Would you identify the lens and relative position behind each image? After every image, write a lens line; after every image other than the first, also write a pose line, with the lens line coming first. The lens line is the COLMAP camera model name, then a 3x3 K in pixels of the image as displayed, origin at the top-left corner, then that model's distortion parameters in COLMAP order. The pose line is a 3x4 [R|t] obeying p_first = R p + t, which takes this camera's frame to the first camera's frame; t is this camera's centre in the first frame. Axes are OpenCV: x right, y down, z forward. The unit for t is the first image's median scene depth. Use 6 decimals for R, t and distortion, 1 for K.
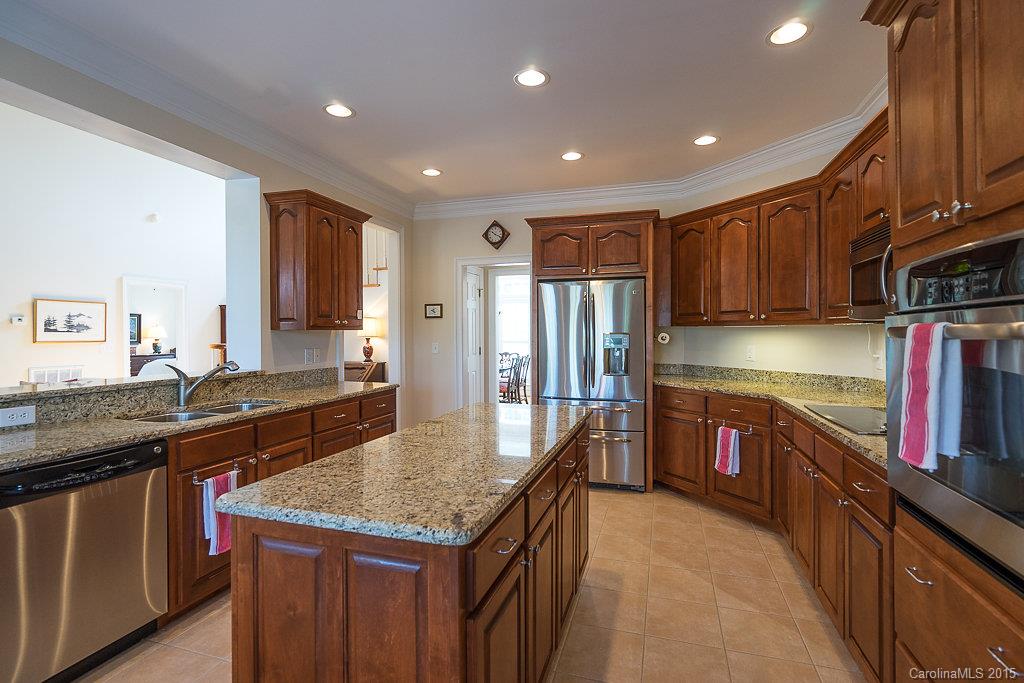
lens RADIAL K [[475.3, 0, 512.0], [0, 475.3, 341.5], [0, 0, 1]] dist [-0.033774, 0.000366]
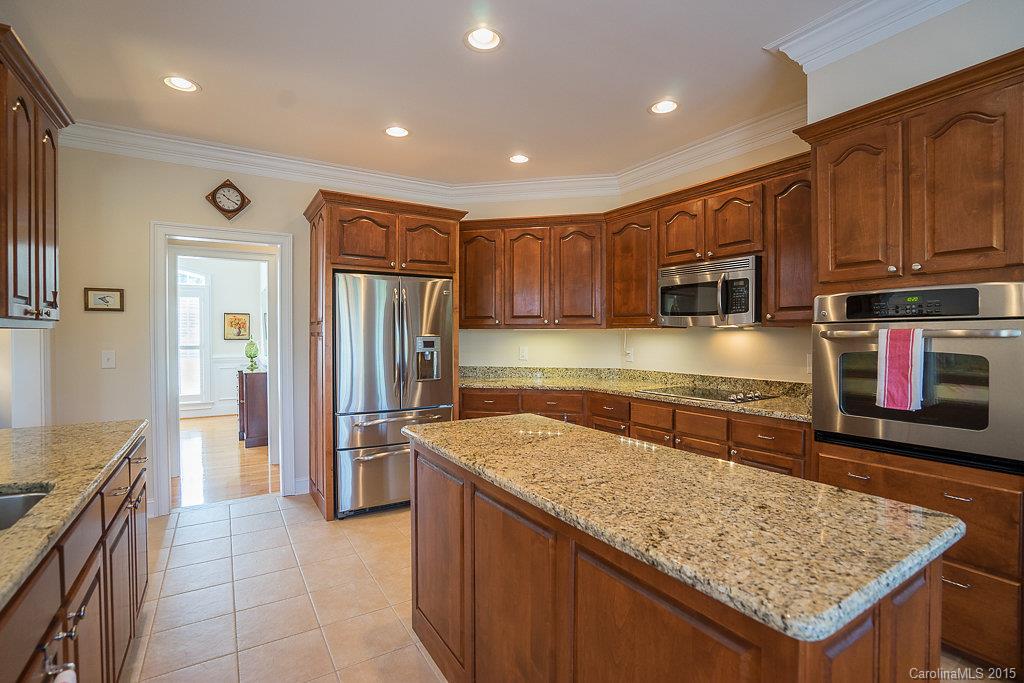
lens RADIAL K [[475.3, 0, 512.0], [0, 475.3, 341.5], [0, 0, 1]] dist [-0.033774, 0.000366]
pose [[0.651408, -0.007426, 0.758691, -0.390240], [0.012826, 0.999917, -0.001225, -0.002126], [-0.758619, 0.010529, 0.651449, 0.274436]]
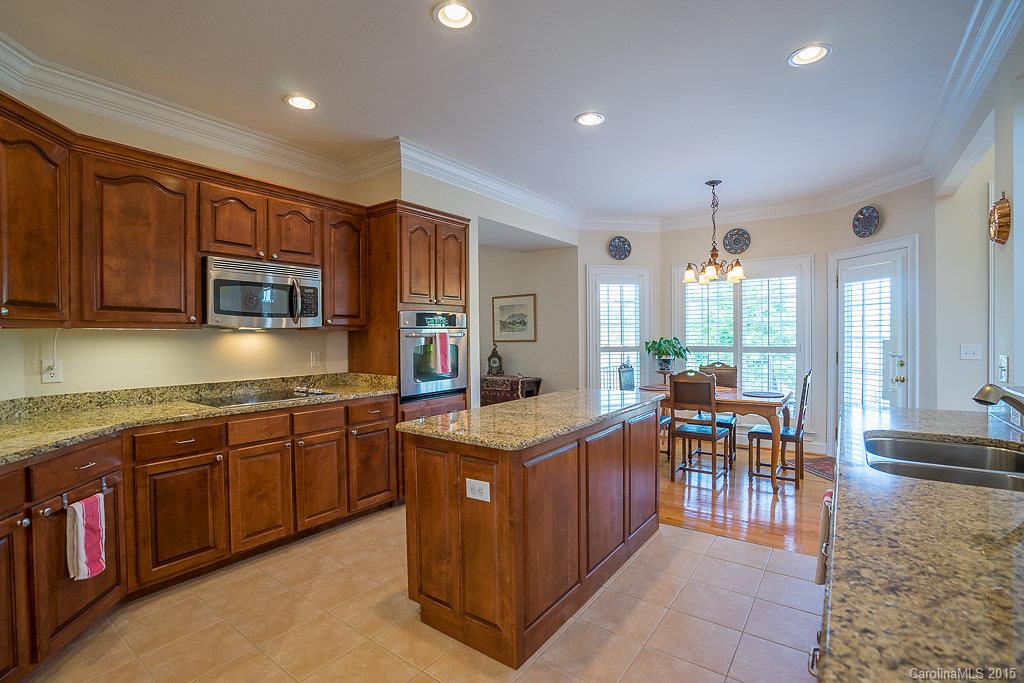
lens RADIAL K [[475.3, 0, 512.0], [0, 475.3, 341.5], [0, 0, 1]] dist [-0.033774, 0.000366]
pose [[-0.950638, 0.008436, 0.310188, -0.197089], [0.018738, 0.999367, 0.030249, -0.018474], [-0.309736, 0.034568, -0.950194, 1.169412]]
